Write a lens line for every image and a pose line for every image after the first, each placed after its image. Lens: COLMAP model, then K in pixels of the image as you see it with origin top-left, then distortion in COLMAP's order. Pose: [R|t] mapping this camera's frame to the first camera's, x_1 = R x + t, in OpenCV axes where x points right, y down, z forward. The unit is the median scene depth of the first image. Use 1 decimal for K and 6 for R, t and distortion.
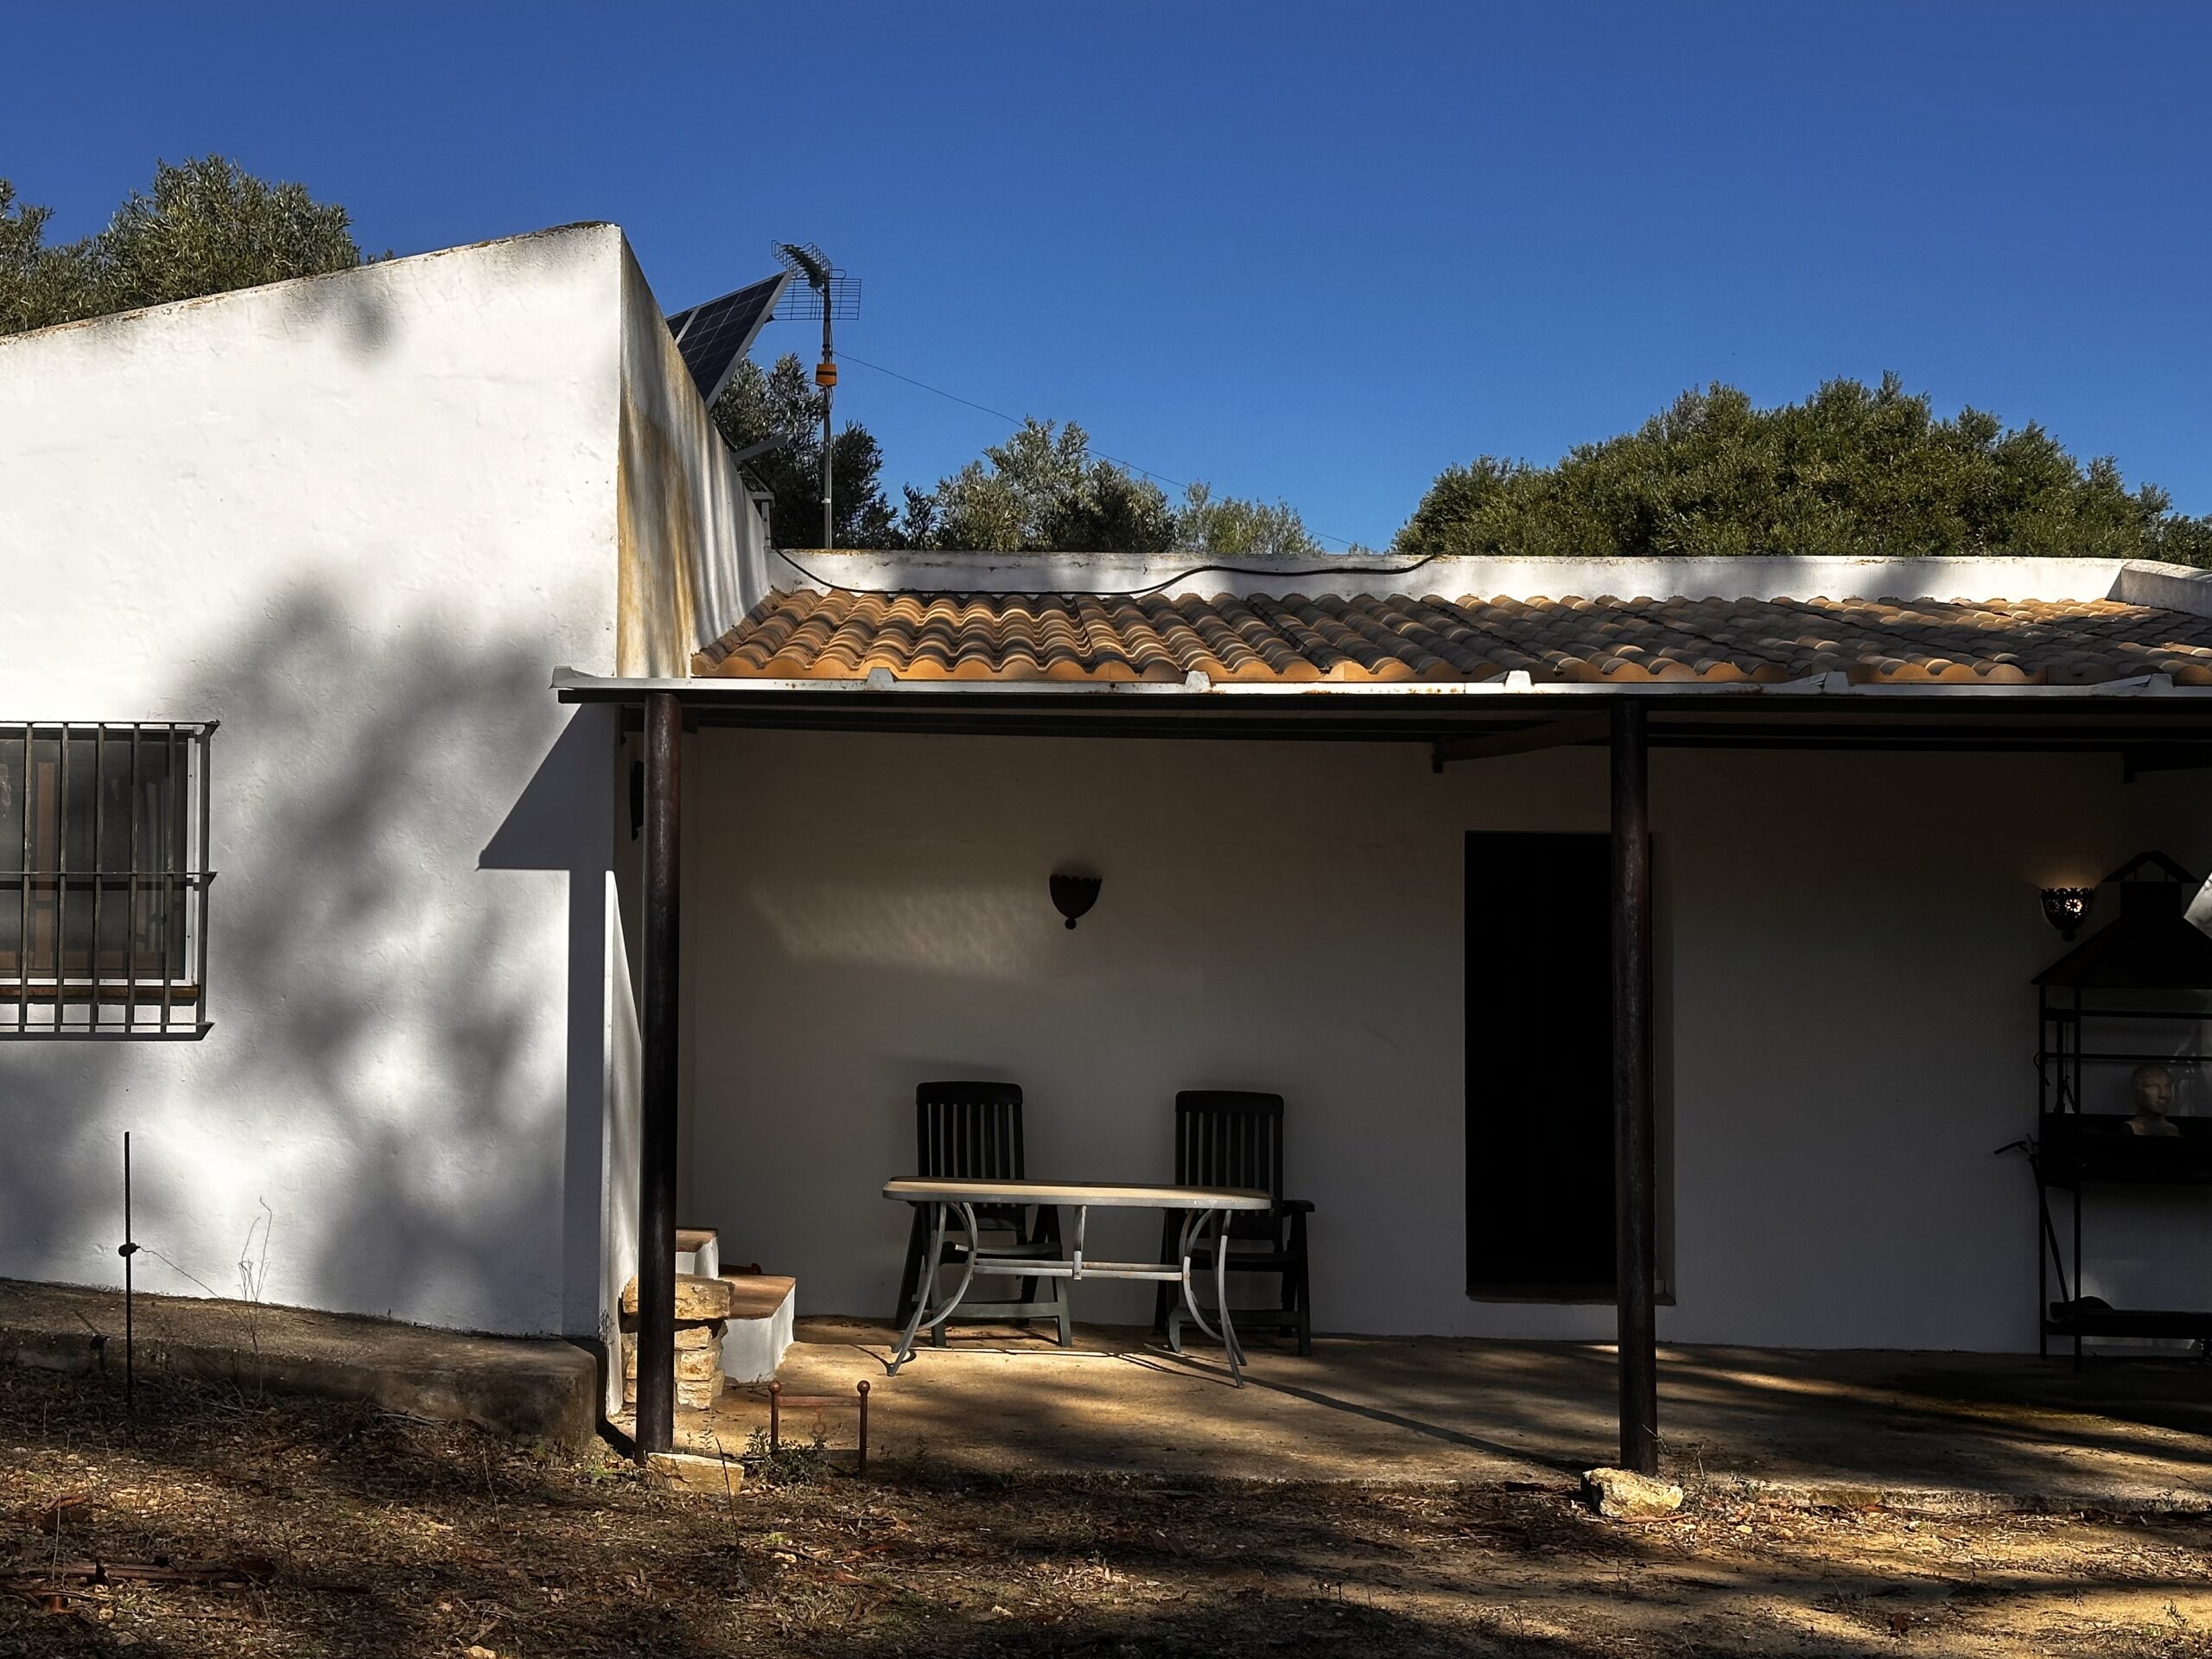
lens RADIAL K [[3090.3, 0, 1106.0], [0, 3090.3, 829.5], [0, 0, 1]] dist [0.232579, 0.005040]
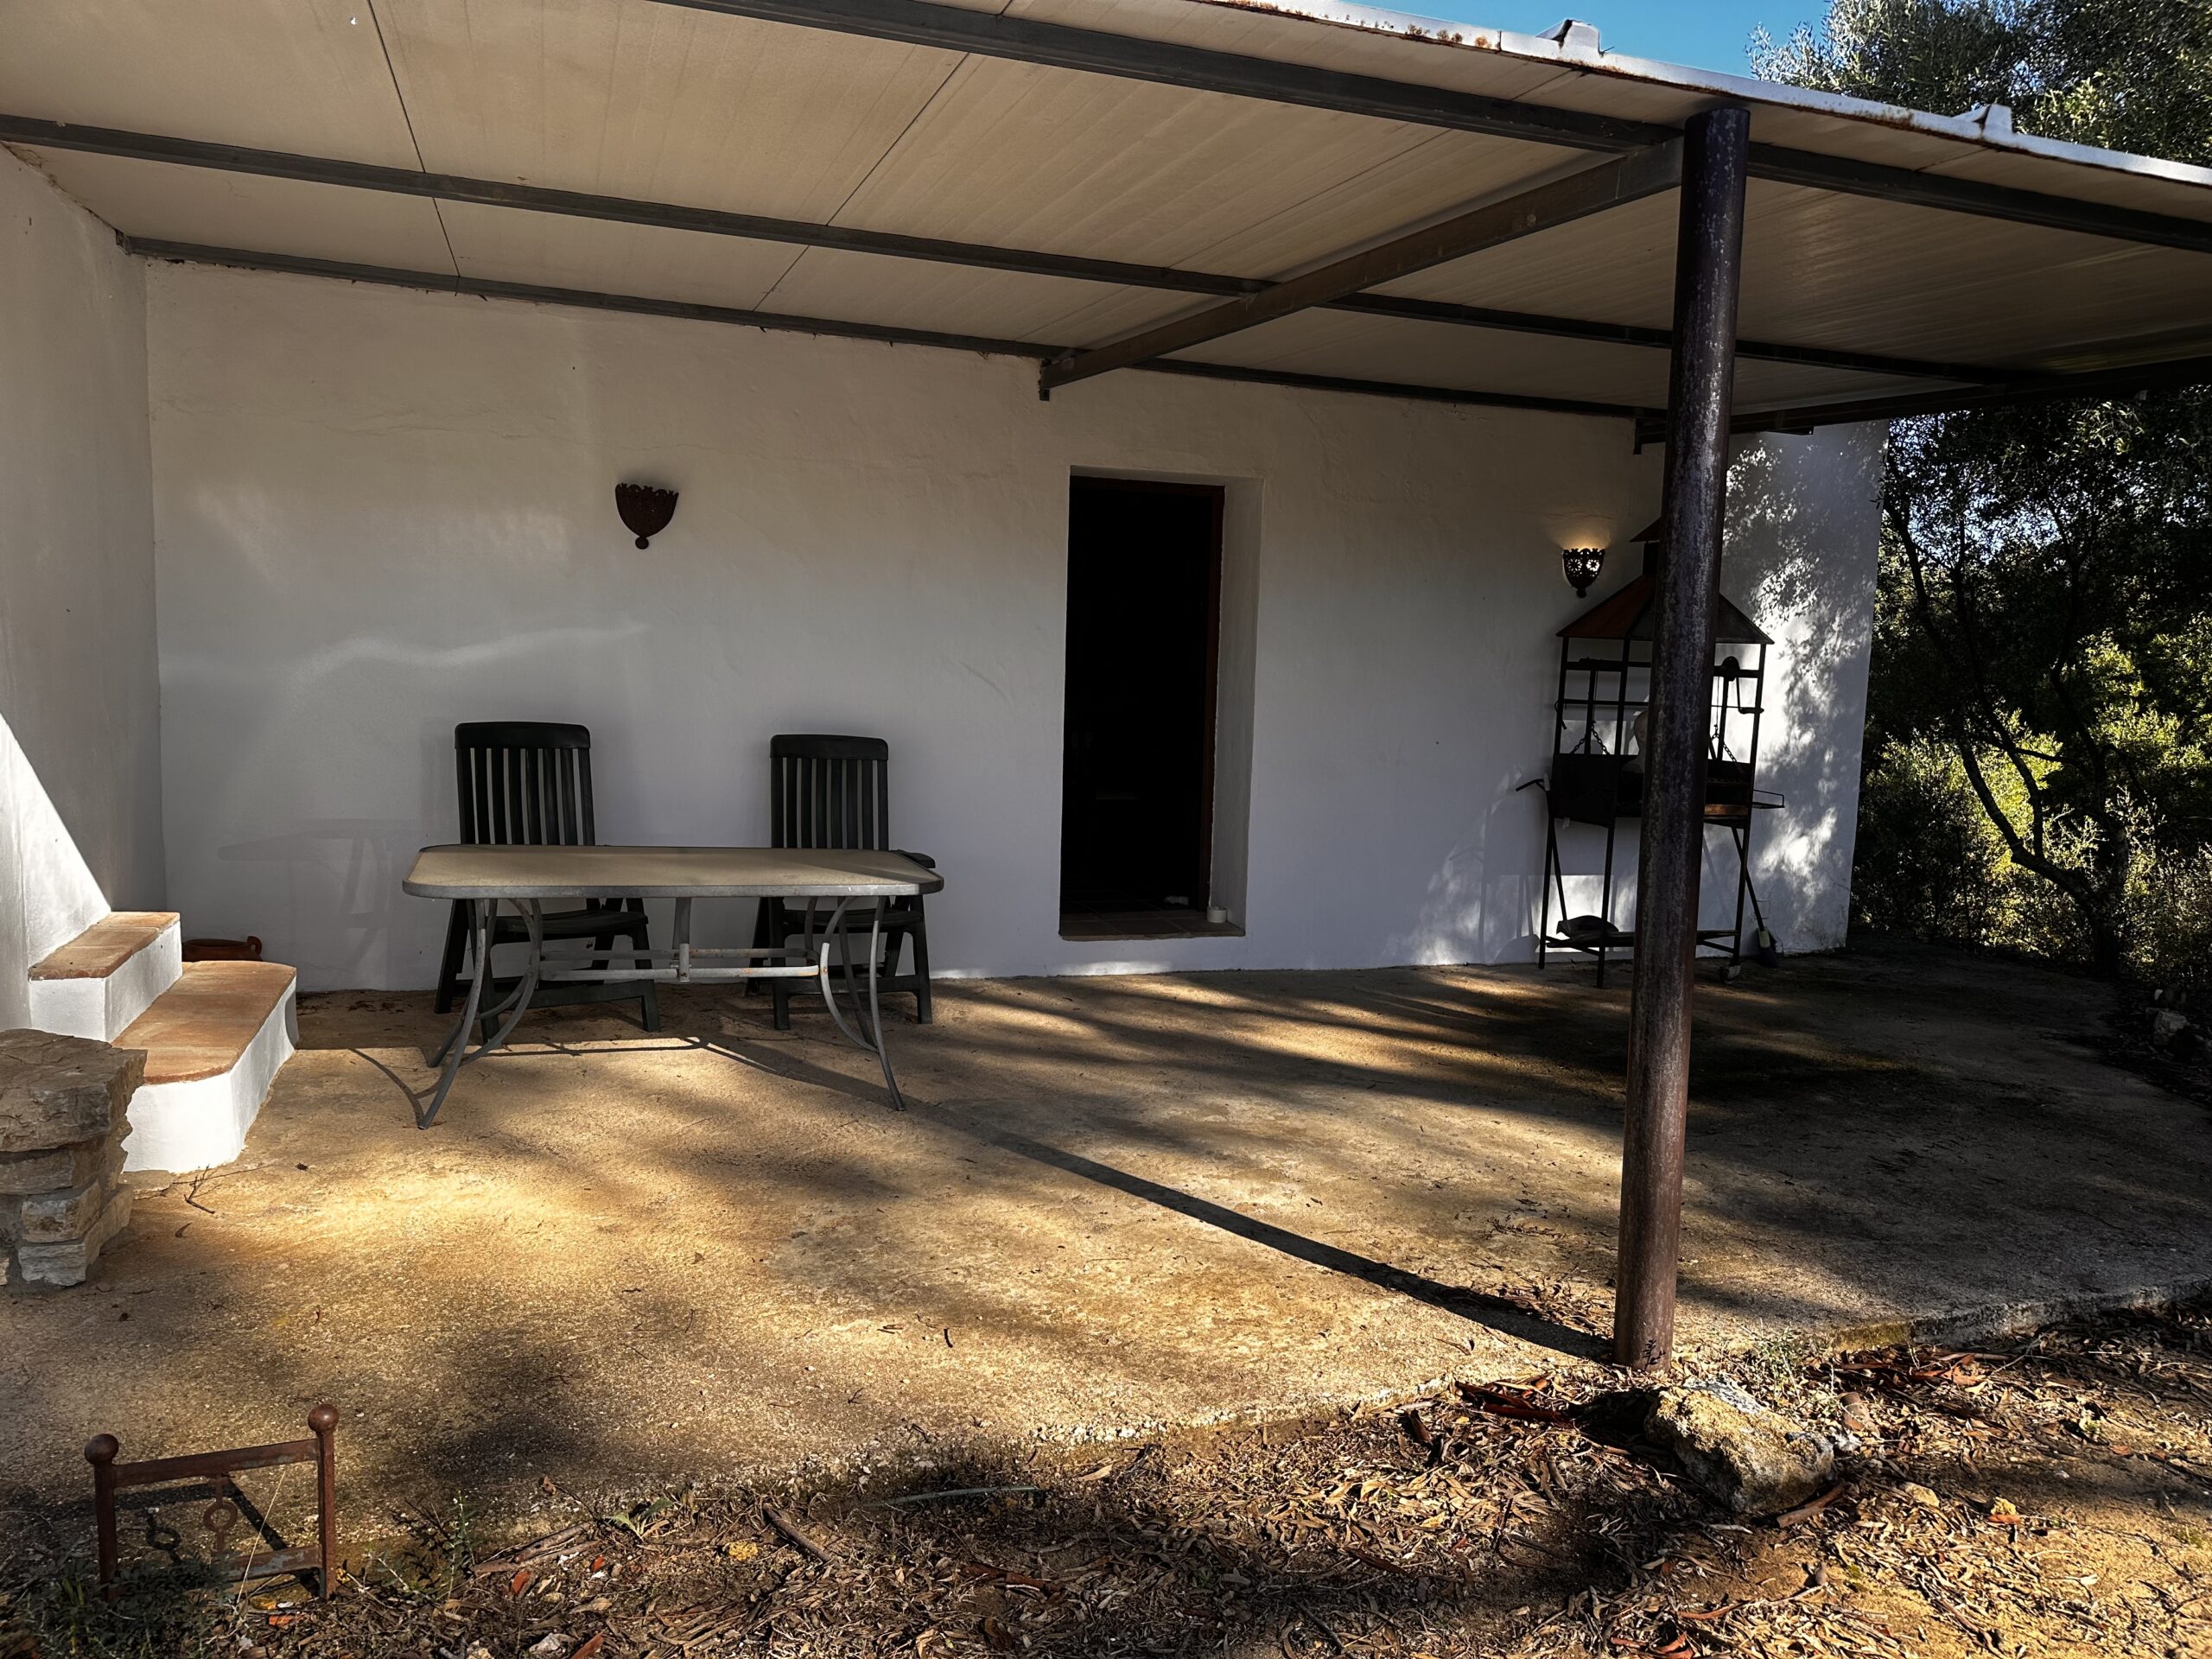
lens RADIAL K [[1561.5, 0, 1103.2], [0, 1561.5, 824.9], [0, 0, 1]] dist [0.087441, -0.129439]
pose [[0.949079, -0.011785, 0.314816, -0.029000], [-0.038052, 0.987695, 0.151690, 0.036987], [-0.312730, -0.155945, 0.936953, 0.530341]]
